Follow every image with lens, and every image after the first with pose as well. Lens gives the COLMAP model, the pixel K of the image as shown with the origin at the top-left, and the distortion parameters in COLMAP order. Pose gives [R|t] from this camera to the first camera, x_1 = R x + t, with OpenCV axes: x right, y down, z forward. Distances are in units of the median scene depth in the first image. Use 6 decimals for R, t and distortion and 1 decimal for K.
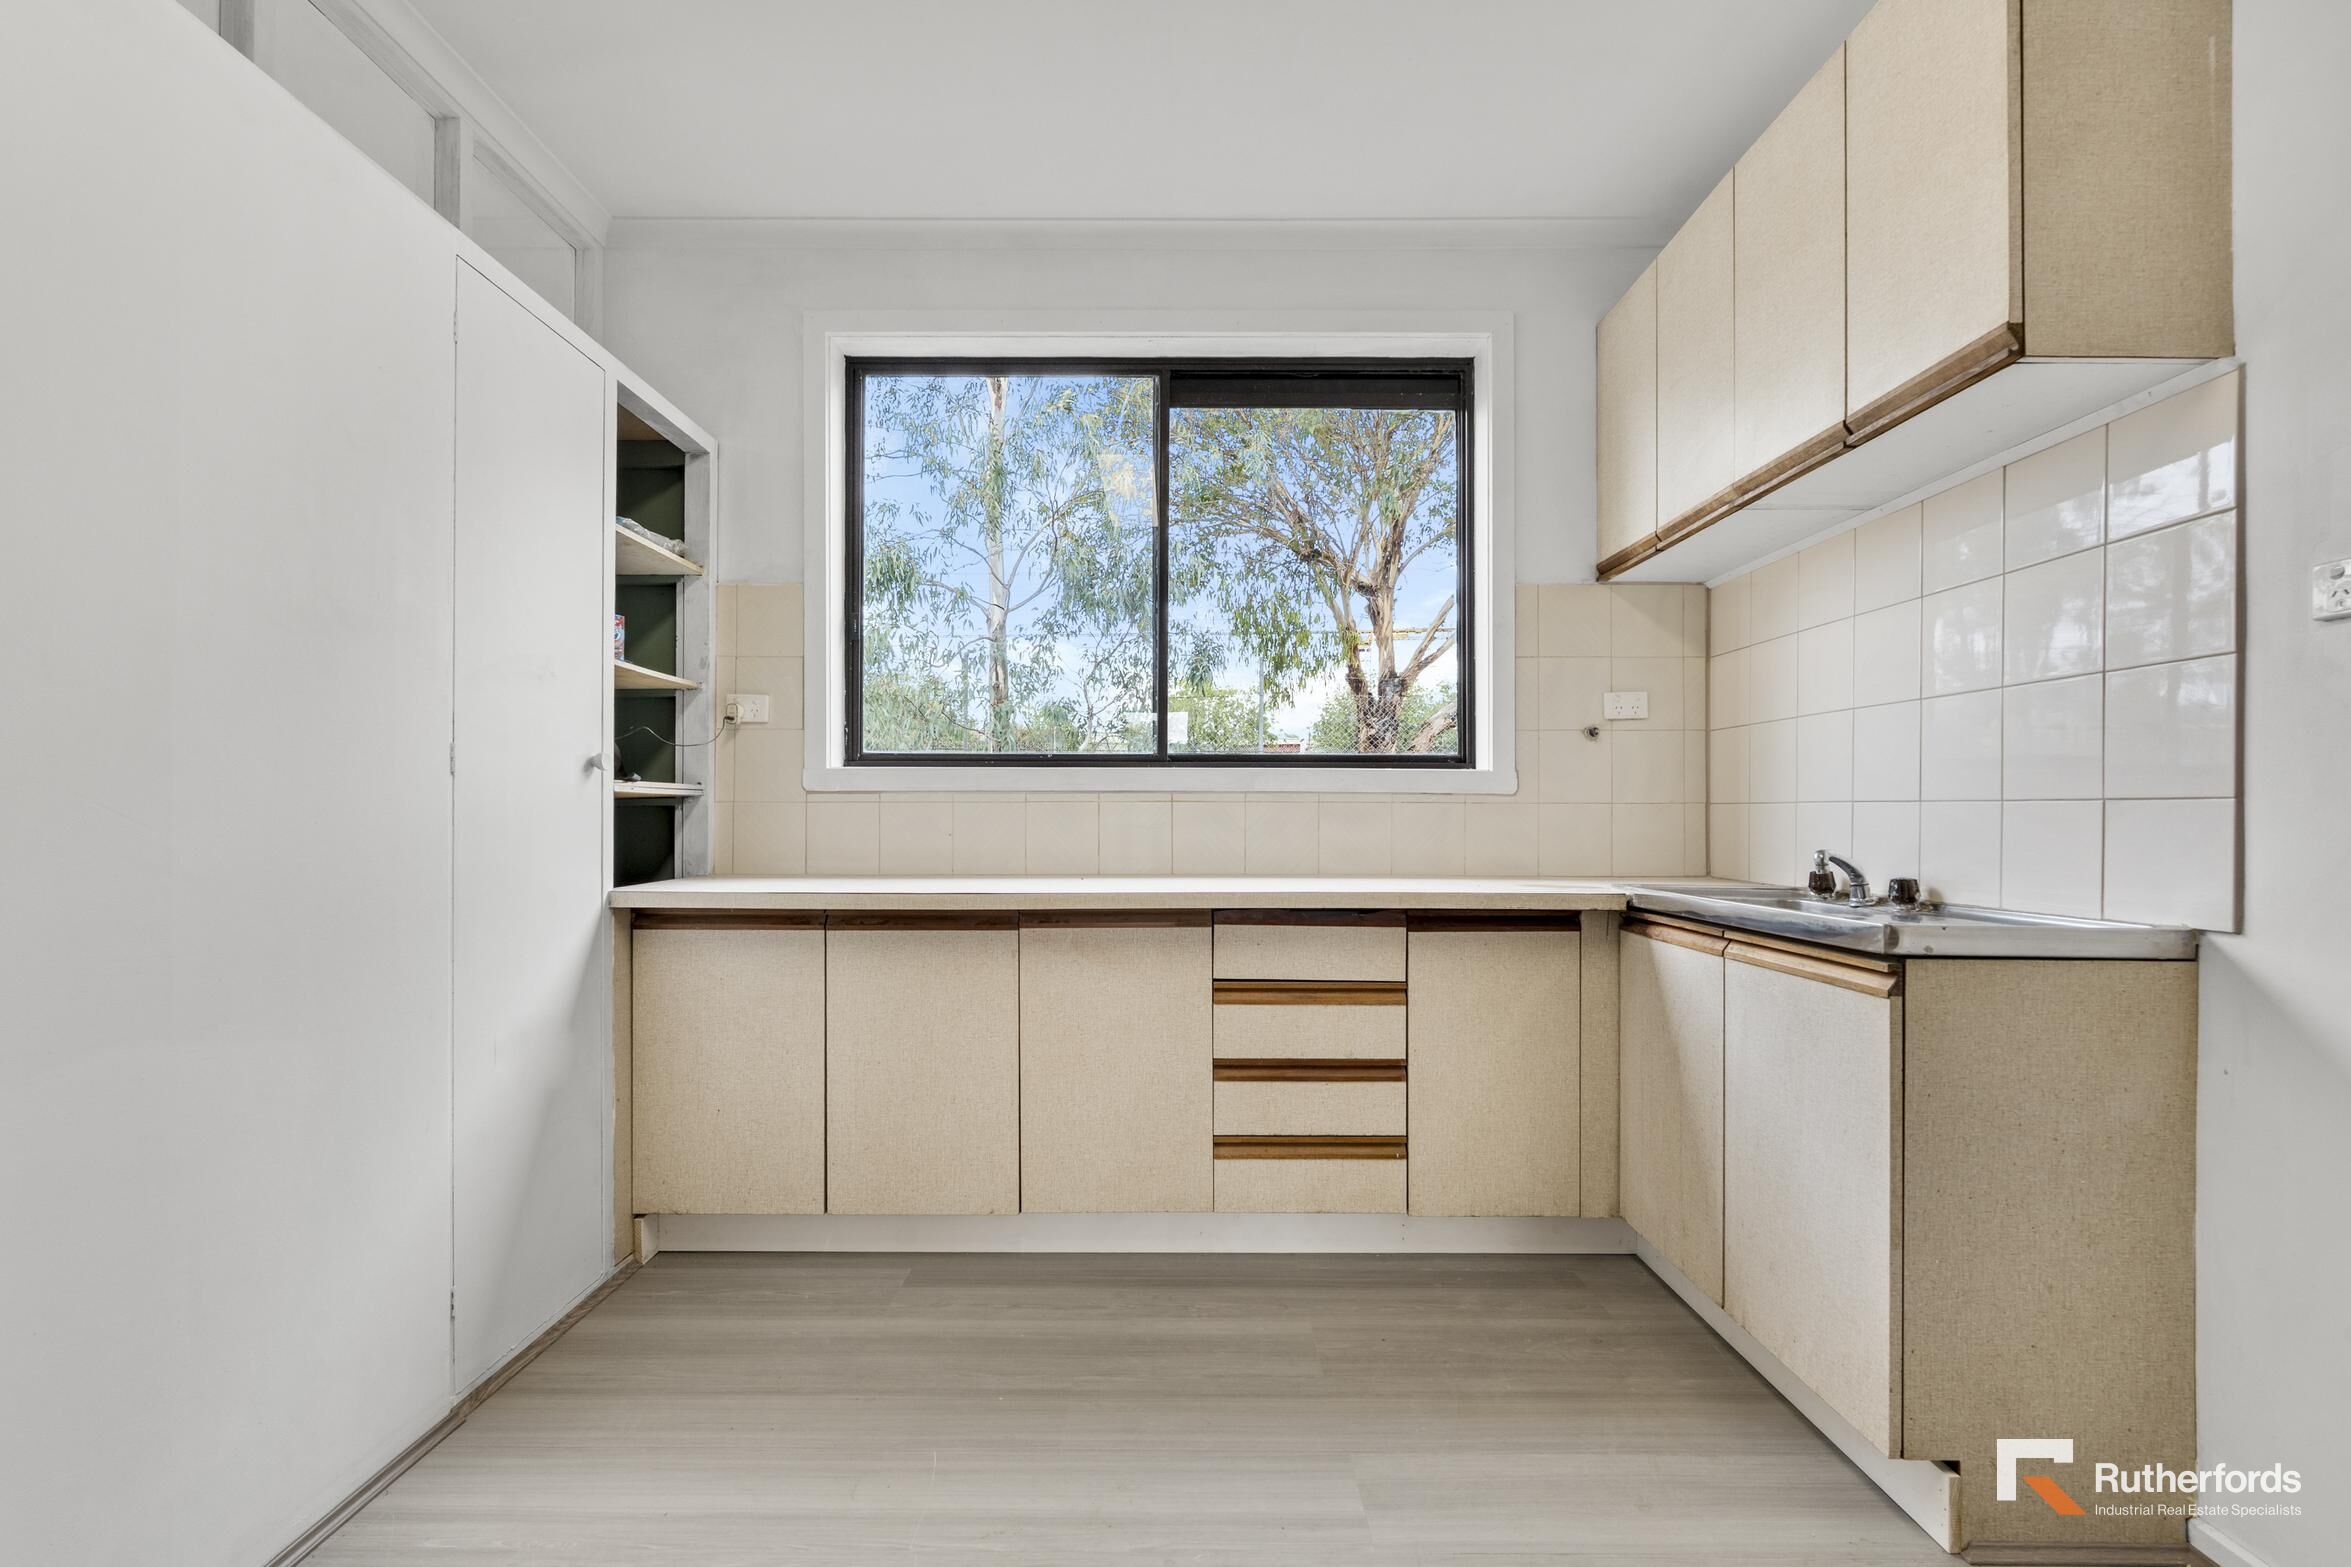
lens RADIAL K [[1032.4, 0, 1175.8], [0, 1032.4, 808.2], [0, 0, 1]] dist [-0.004299, 0.000635]
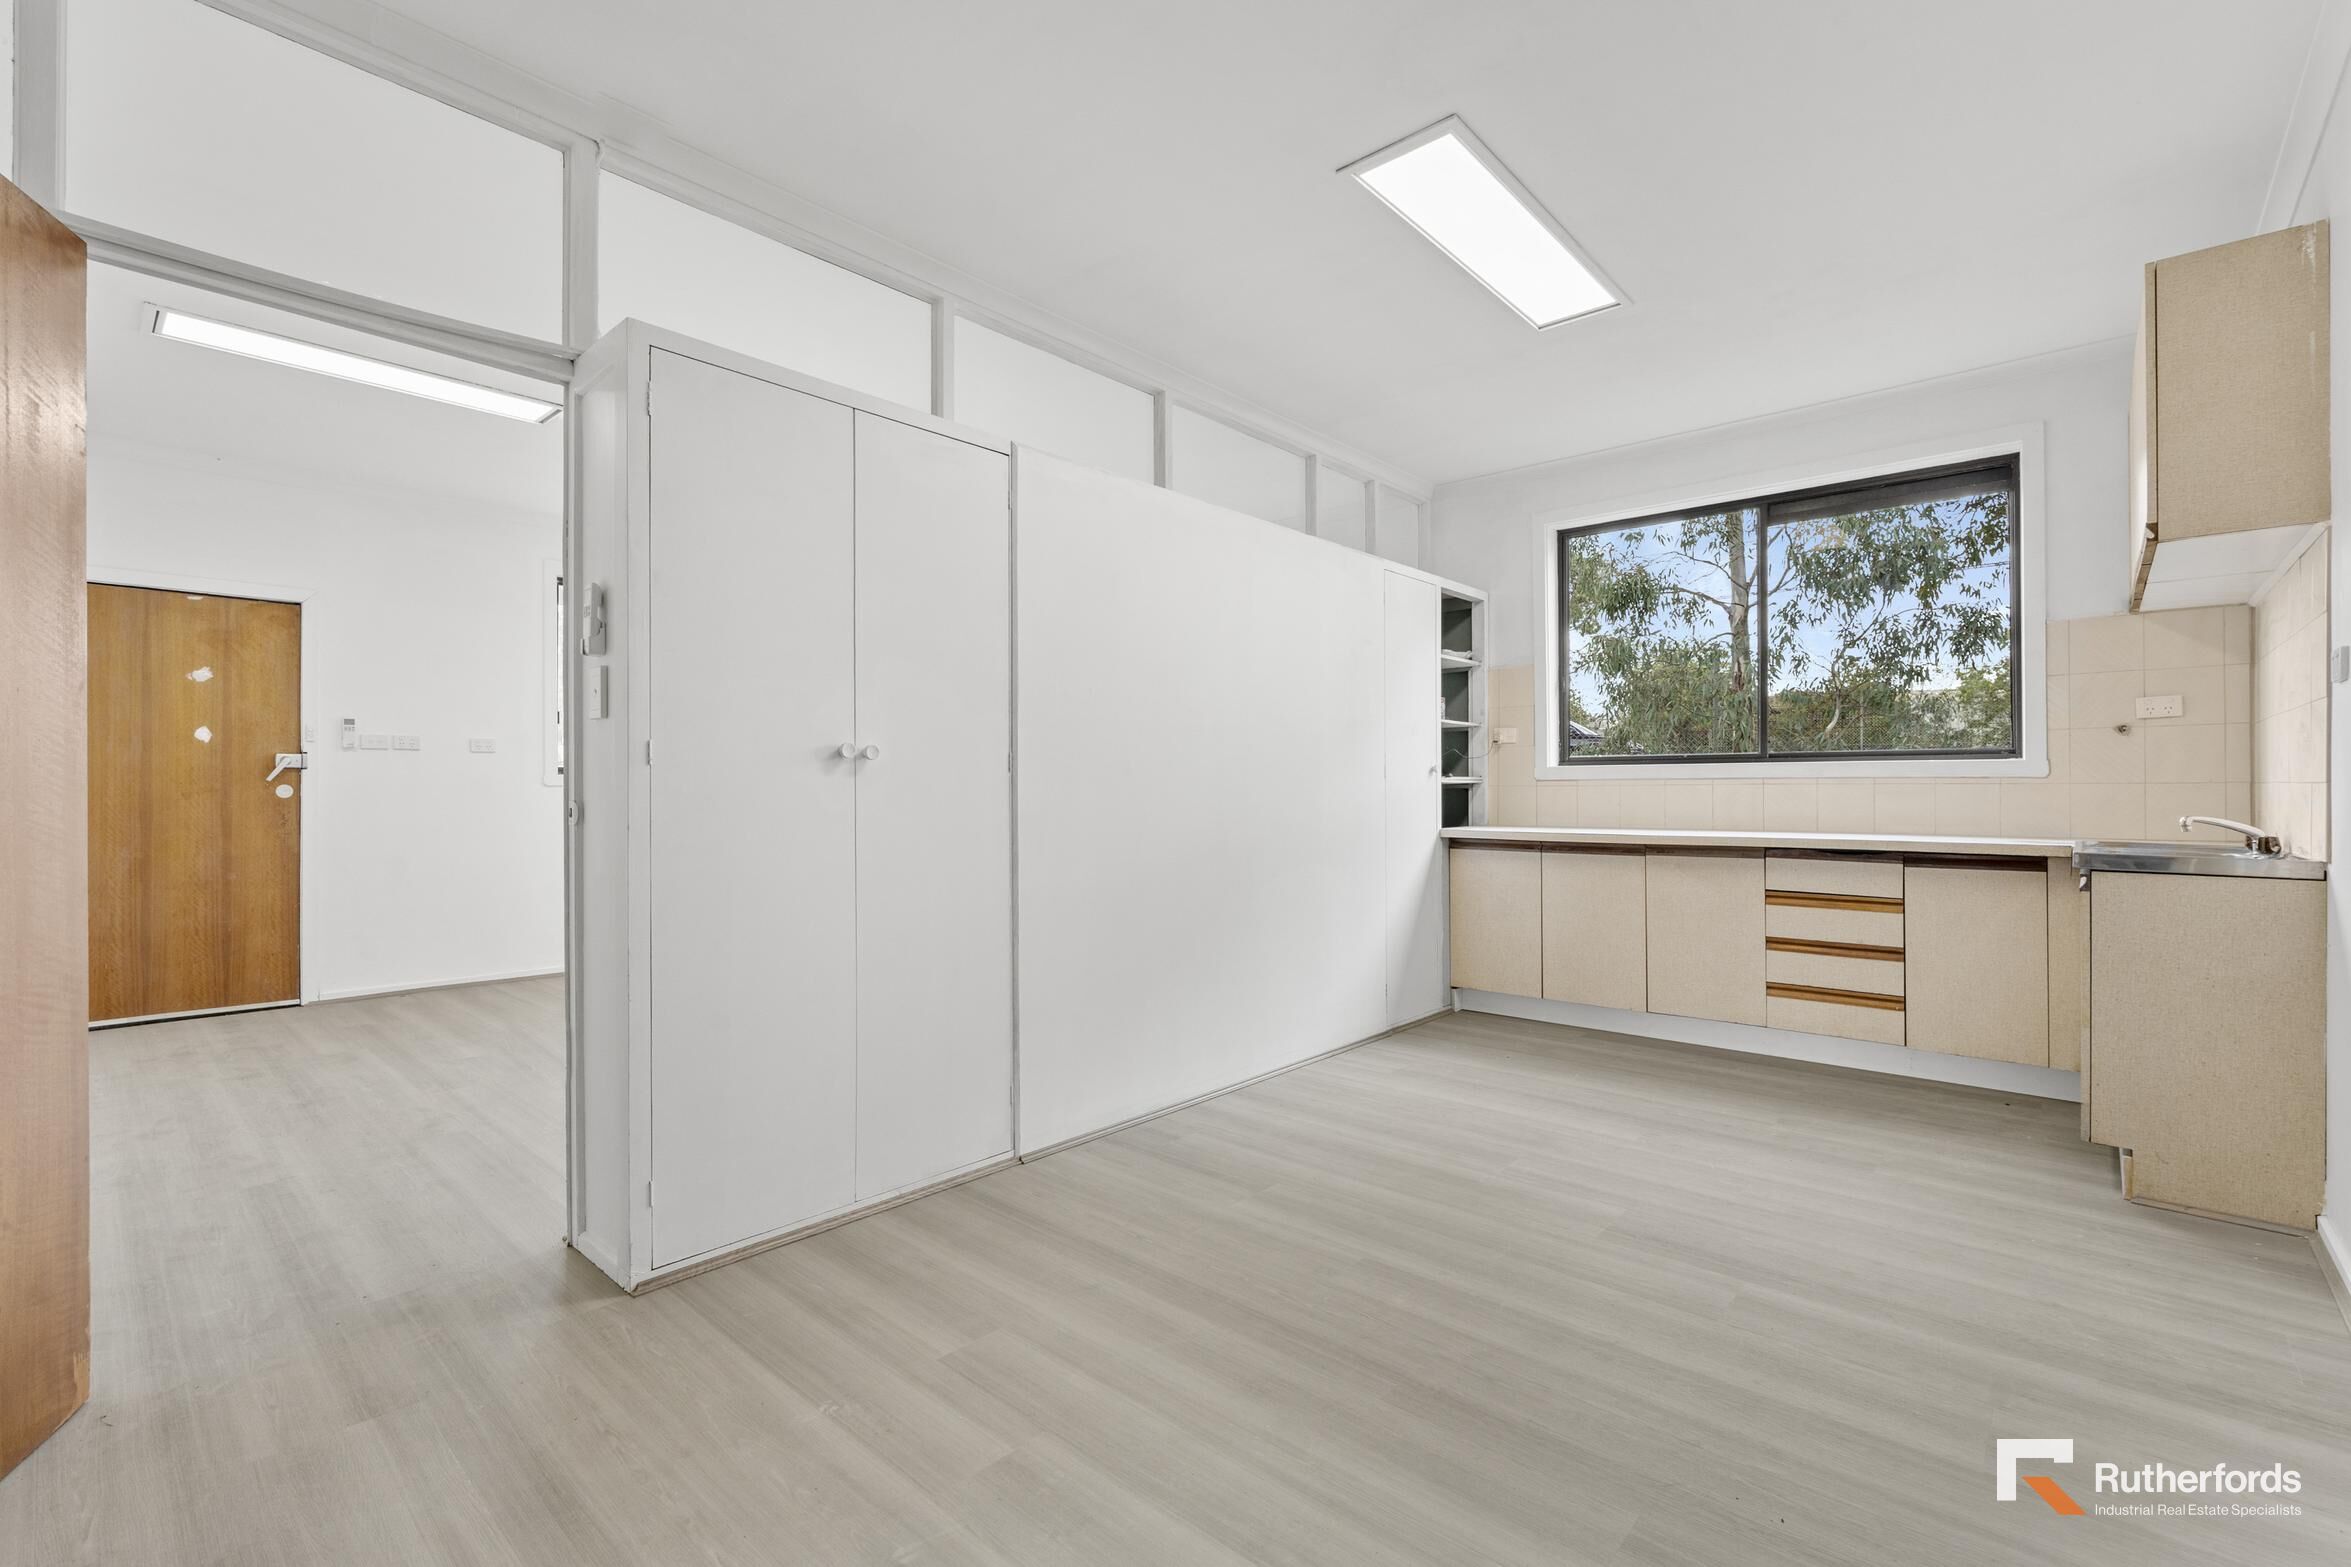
lens RADIAL K [[1032.4, 0, 1178.6], [0, 1032.4, 787.4], [0, 0, 1]] dist [-0.004299, 0.000635]
pose [[0.746881, -0.005412, -0.664936, 0.439844], [0.008096, 0.999967, 0.000954, -0.011582], [0.664909, -0.006095, 0.746900, -0.898854]]
